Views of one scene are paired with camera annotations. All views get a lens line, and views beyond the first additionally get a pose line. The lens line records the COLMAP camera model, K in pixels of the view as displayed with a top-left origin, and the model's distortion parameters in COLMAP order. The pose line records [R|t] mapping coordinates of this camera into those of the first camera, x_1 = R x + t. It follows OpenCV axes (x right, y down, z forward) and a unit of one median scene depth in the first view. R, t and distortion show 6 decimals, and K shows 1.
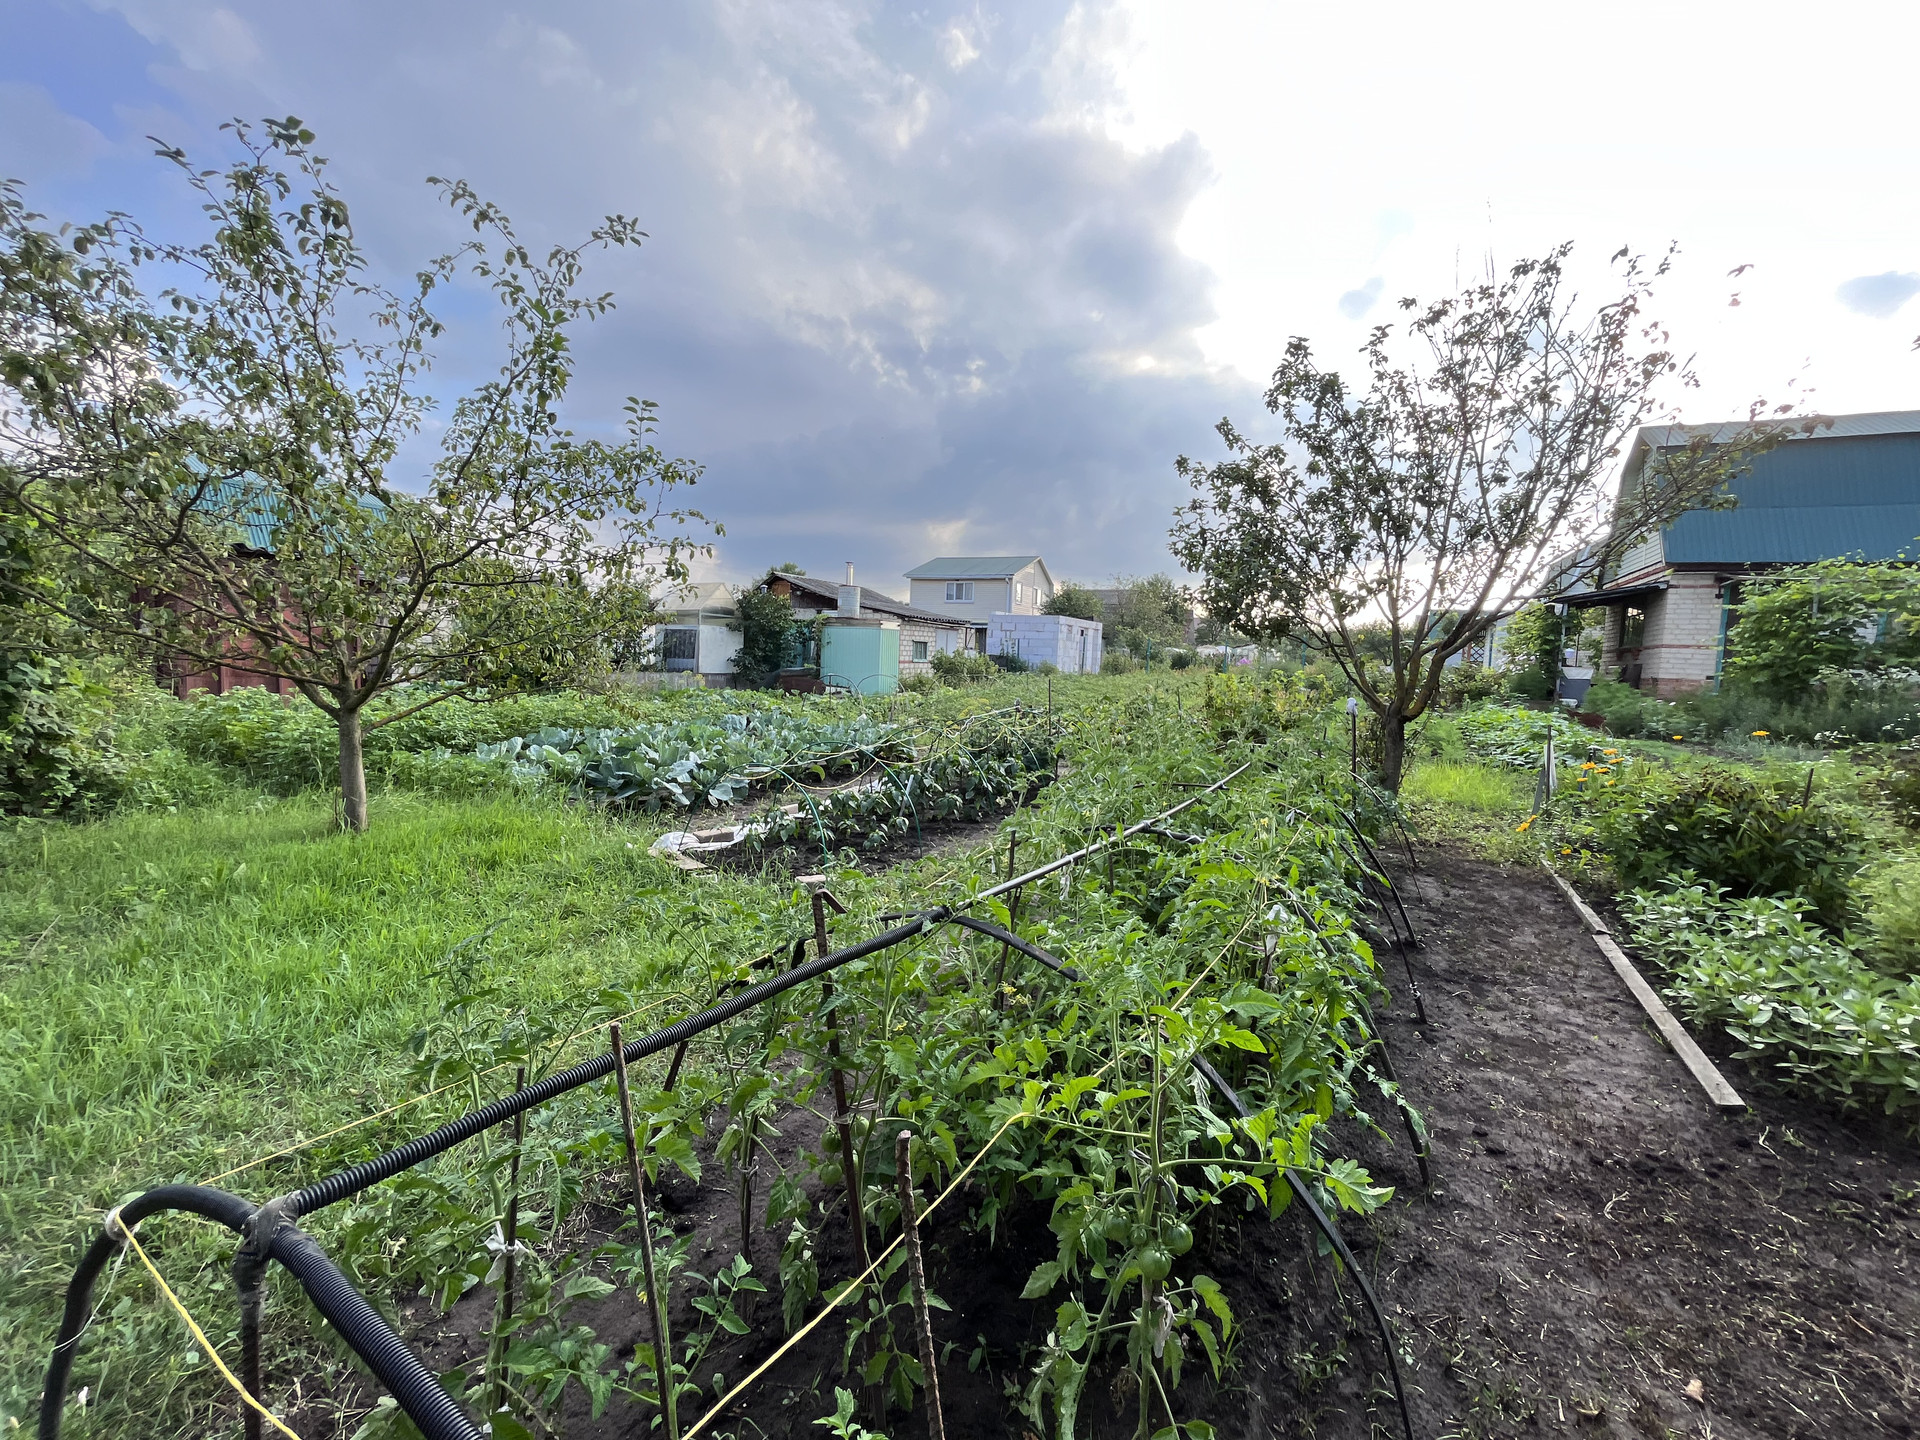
lens RADIAL K [[778.4, 0, 958.4], [0, 778.4, 728.0], [0, 0, 1]] dist [-0.006306, -0.000224]
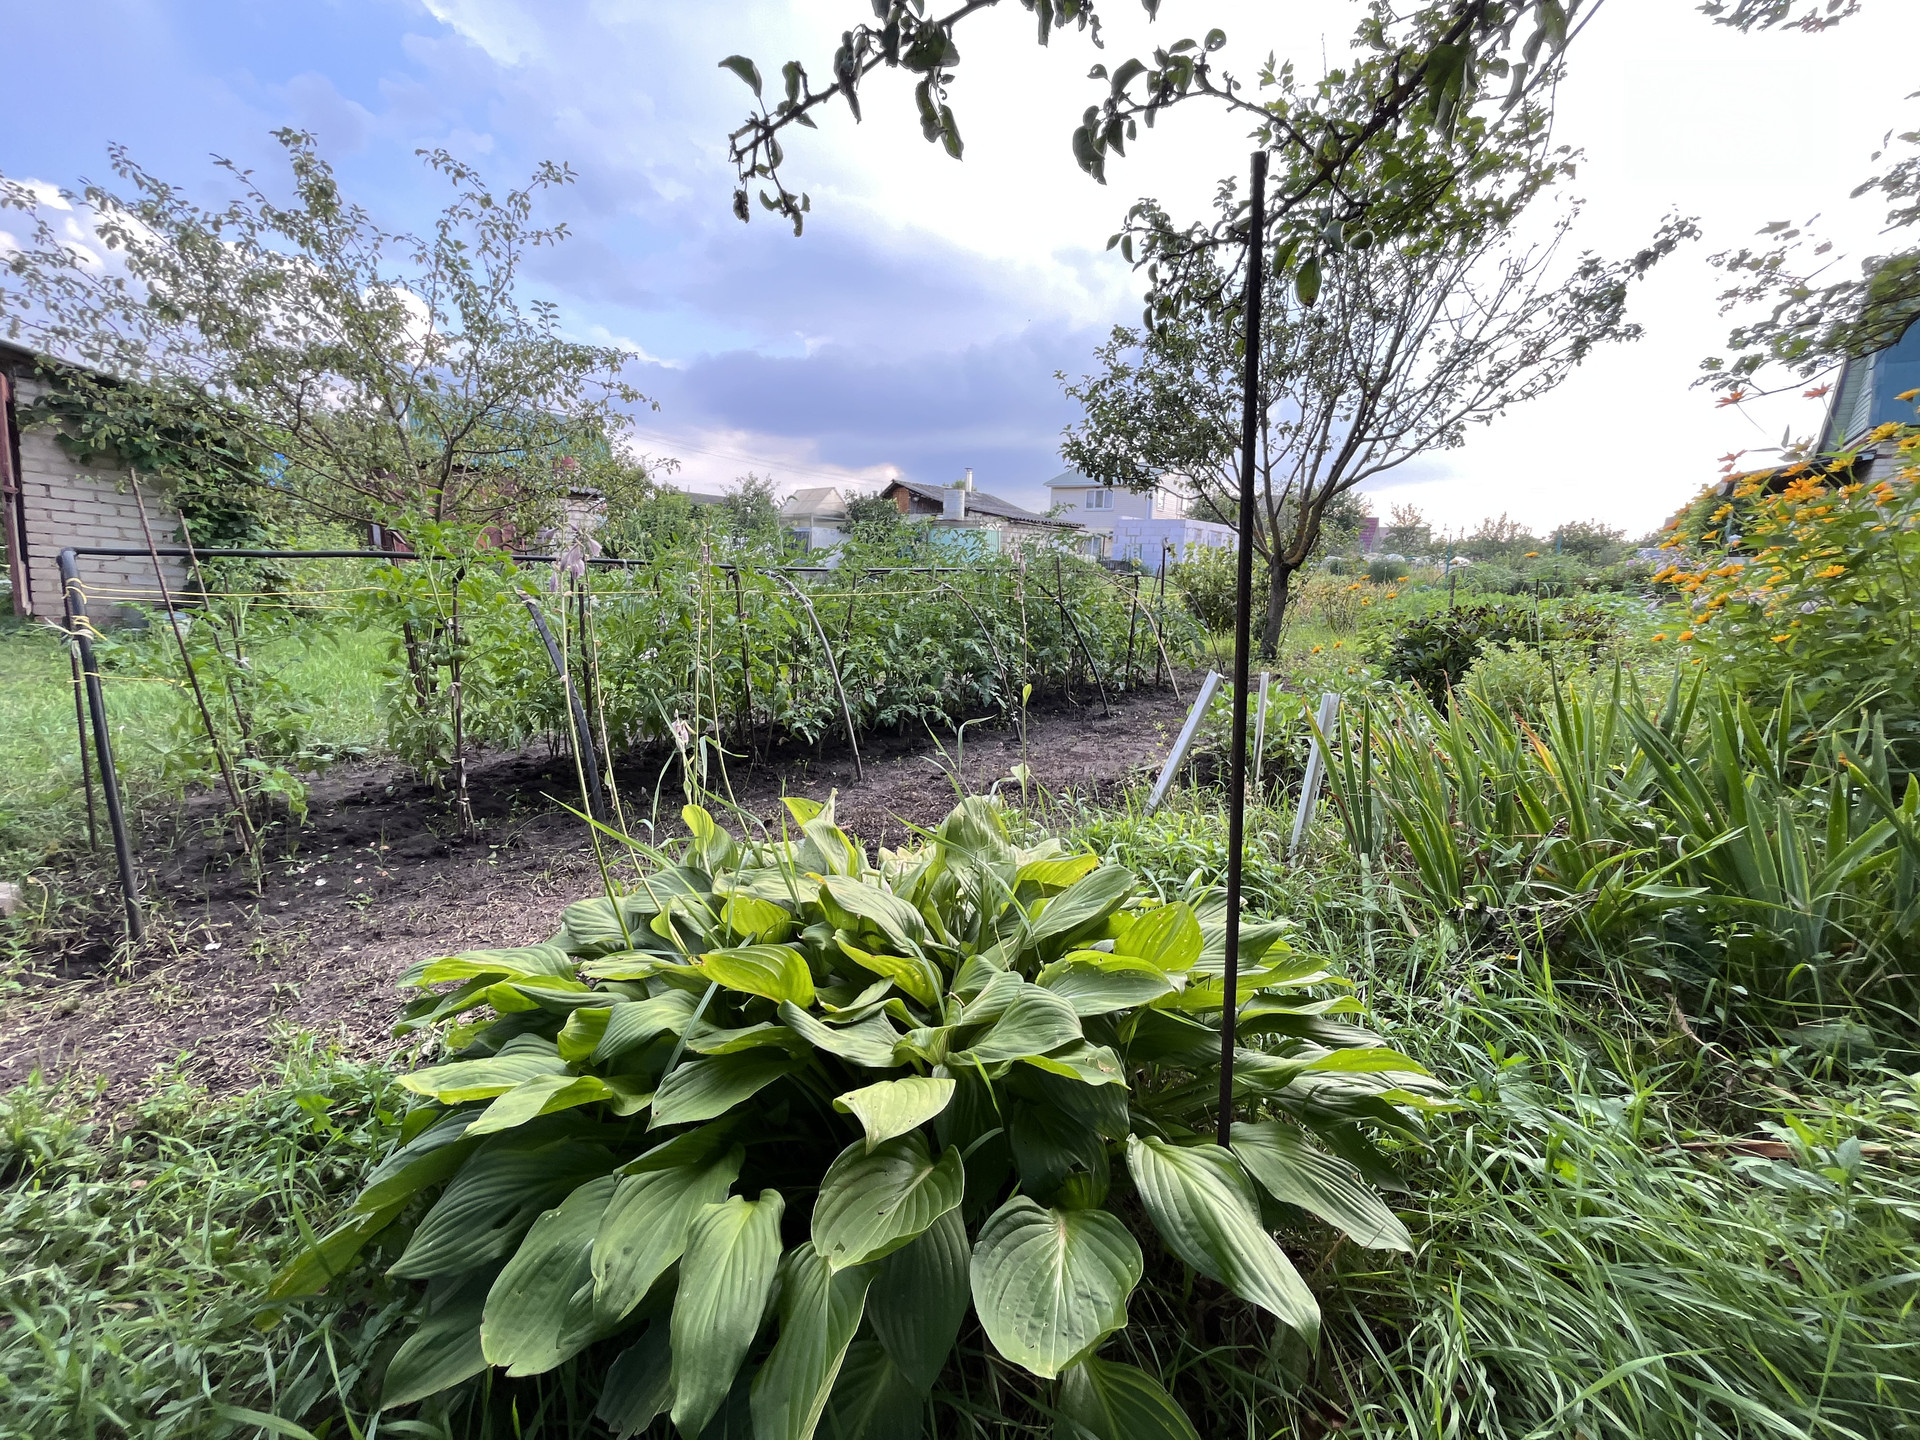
lens RADIAL K [[781.7, 0, 960.7], [0, 781.7, 718.7], [0, 0, 1]] dist [-0.002472, 0.000379]
pose [[0.973264, 0.040483, -0.226095, 0.430843], [-0.020990, 0.995903, 0.087964, 0.117892], [0.228730, -0.080866, 0.970125, -0.159870]]
